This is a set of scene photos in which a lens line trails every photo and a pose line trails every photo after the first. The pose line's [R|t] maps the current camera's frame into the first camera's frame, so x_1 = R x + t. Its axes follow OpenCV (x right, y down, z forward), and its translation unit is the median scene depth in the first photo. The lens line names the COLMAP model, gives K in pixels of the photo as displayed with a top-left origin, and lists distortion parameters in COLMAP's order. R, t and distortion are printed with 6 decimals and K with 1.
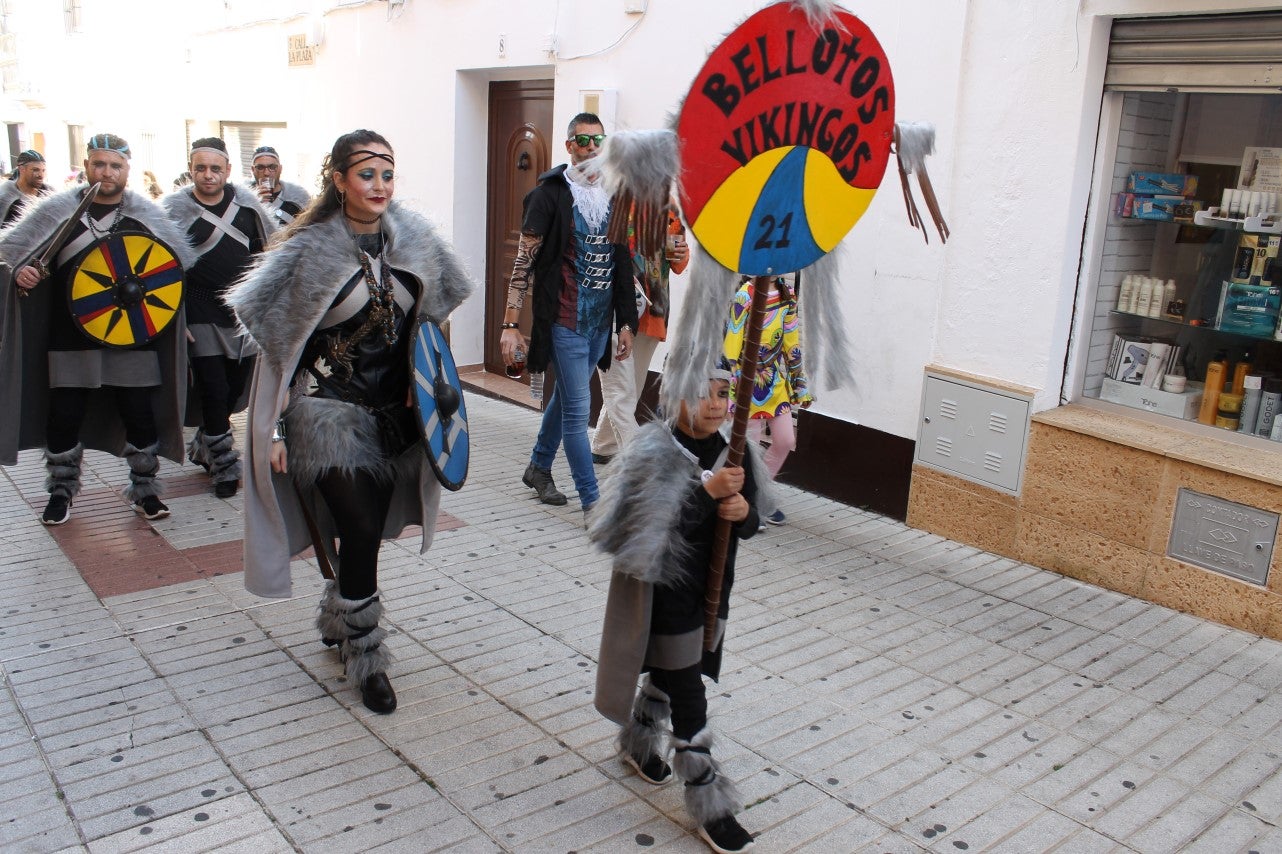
lens RADIAL K [[1086.6, 0, 638.6], [0, 1086.6, 431.2], [0, 0, 1]] dist [-0.167355, 0.149361]
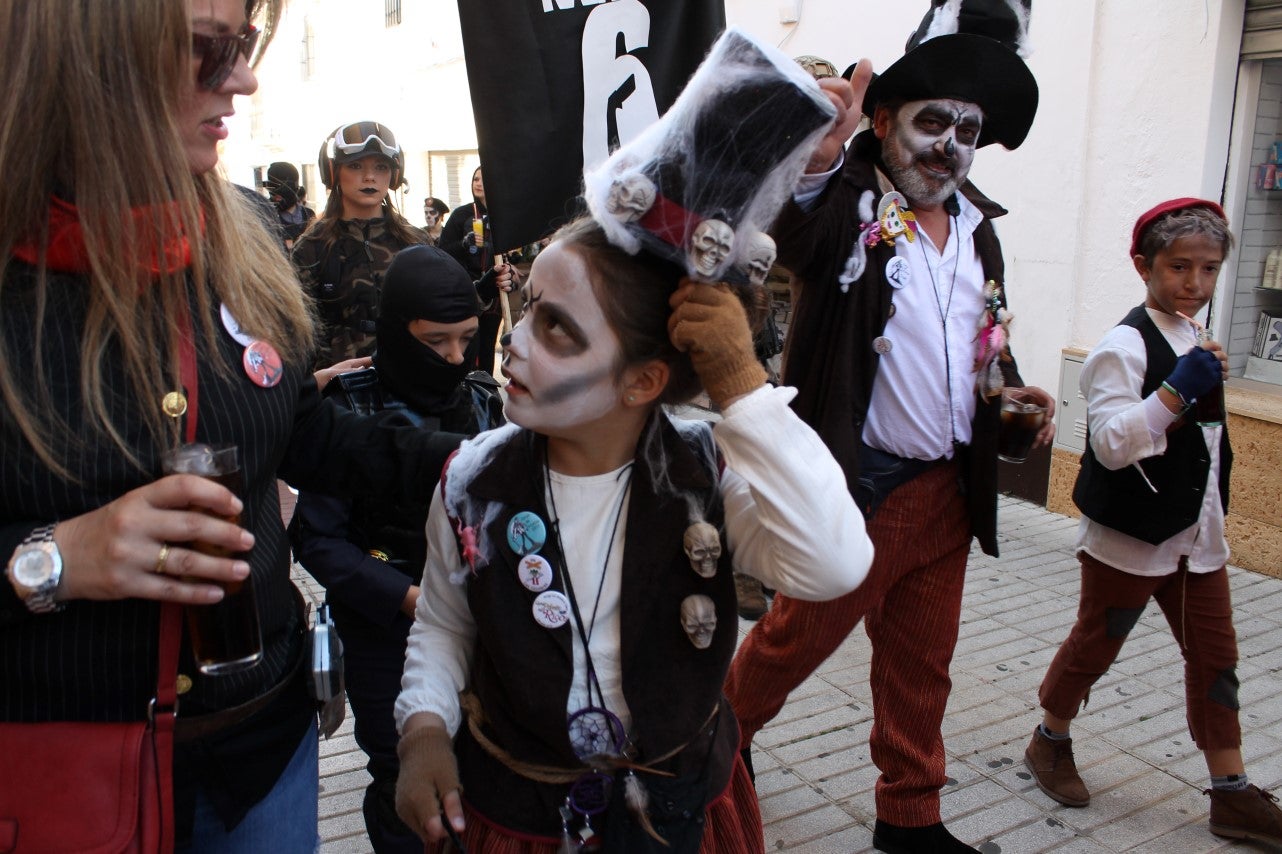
lens RADIAL K [[1076.5, 0, 636.1], [0, 1076.5, 427.5], [0, 0, 1]] dist [-0.169858, 0.154174]
pose [[0.980599, 0.004408, -0.195973, 0.079527], [-0.010077, 0.999559, -0.027939, 0.051552], [0.195763, 0.029372, 0.980211, -0.046254]]
